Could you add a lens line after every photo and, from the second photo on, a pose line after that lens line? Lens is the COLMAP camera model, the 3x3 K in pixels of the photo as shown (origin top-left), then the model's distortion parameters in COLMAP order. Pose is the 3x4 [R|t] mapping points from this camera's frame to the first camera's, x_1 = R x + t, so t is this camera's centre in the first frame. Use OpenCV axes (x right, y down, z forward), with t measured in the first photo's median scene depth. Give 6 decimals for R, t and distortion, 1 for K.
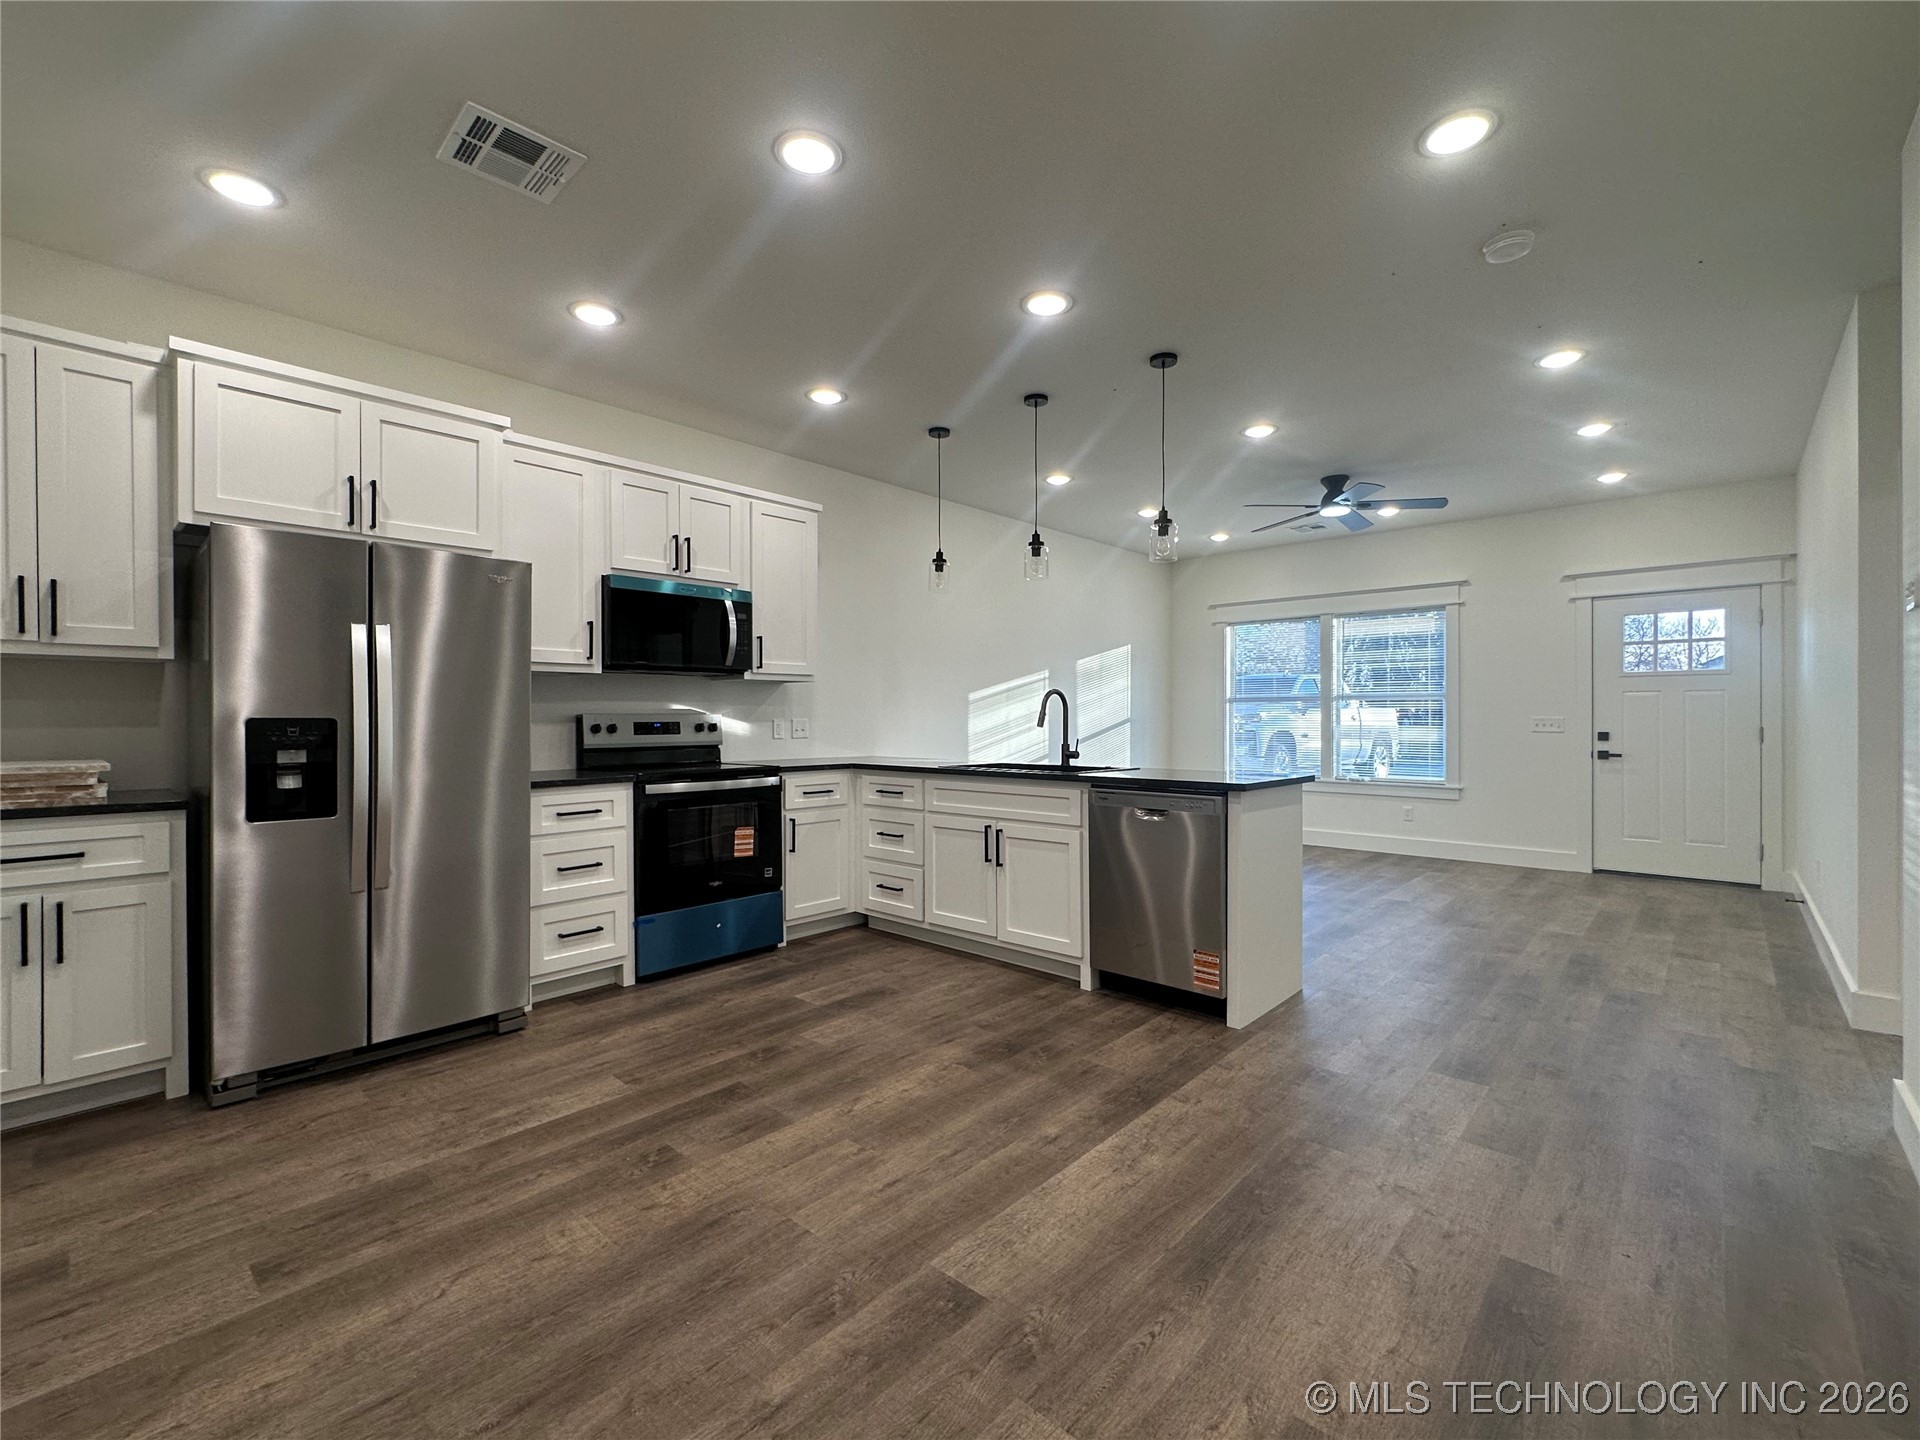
lens RADIAL K [[829.8, 0, 964.5], [0, 829.8, 725.3], [0, 0, 1]] dist [0.005394, 0.001593]
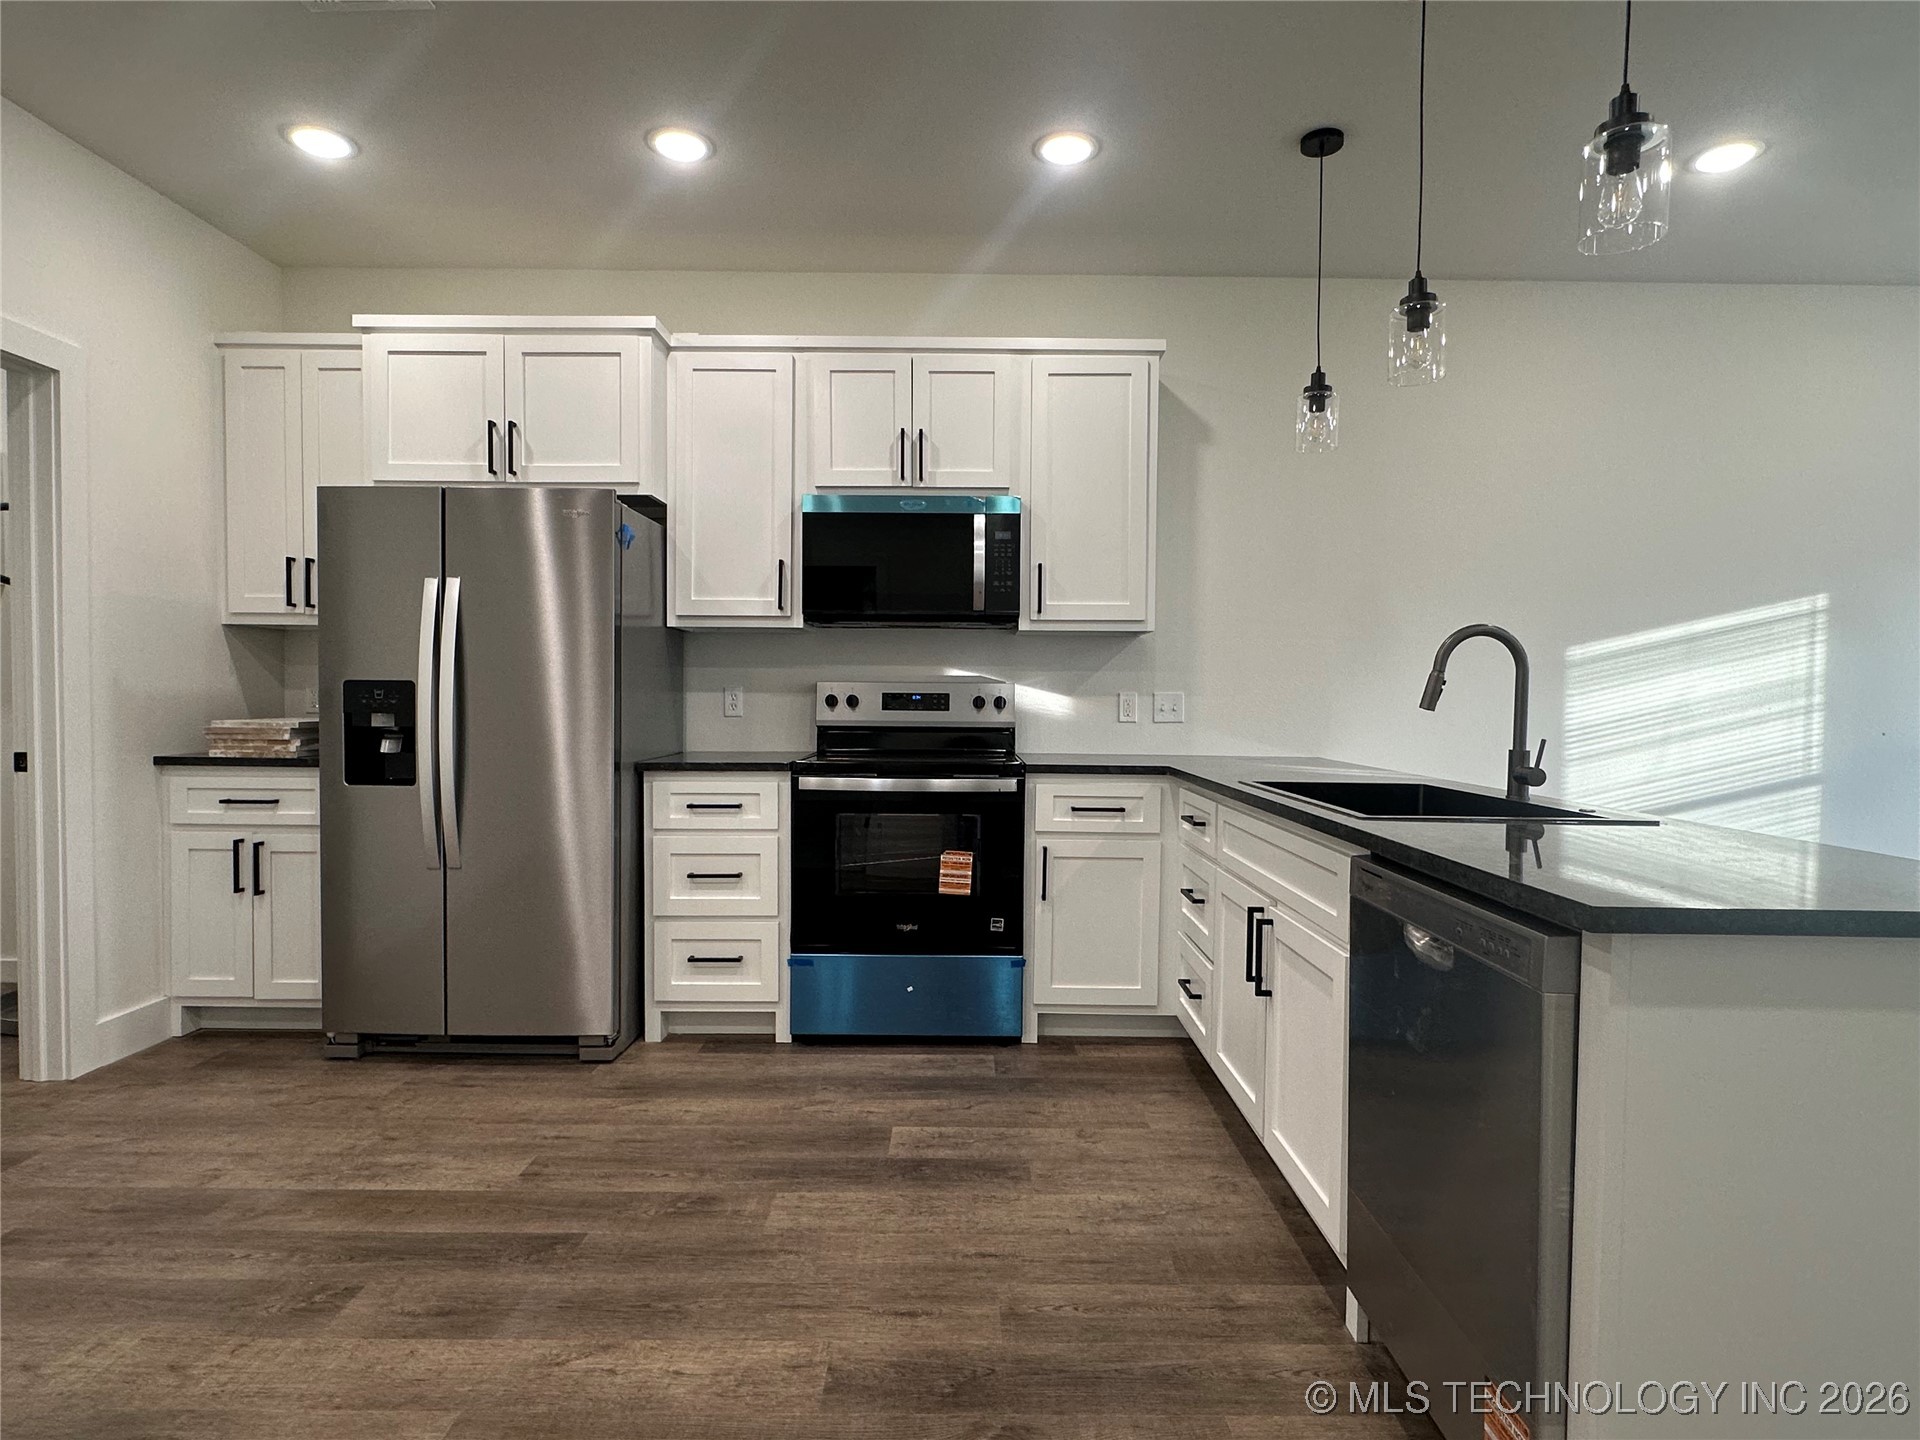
lens RADIAL K [[1023.1, 0, 963.4], [0, 1023.1, 726.8], [0, 0, 1]] dist [-0.001204, -0.000872]
pose [[0.675956, 0.029785, -0.736340, 0.372919], [-0.017751, 0.999551, 0.024137, 0.003498], [0.736729, -0.003245, 0.676181, 0.492705]]
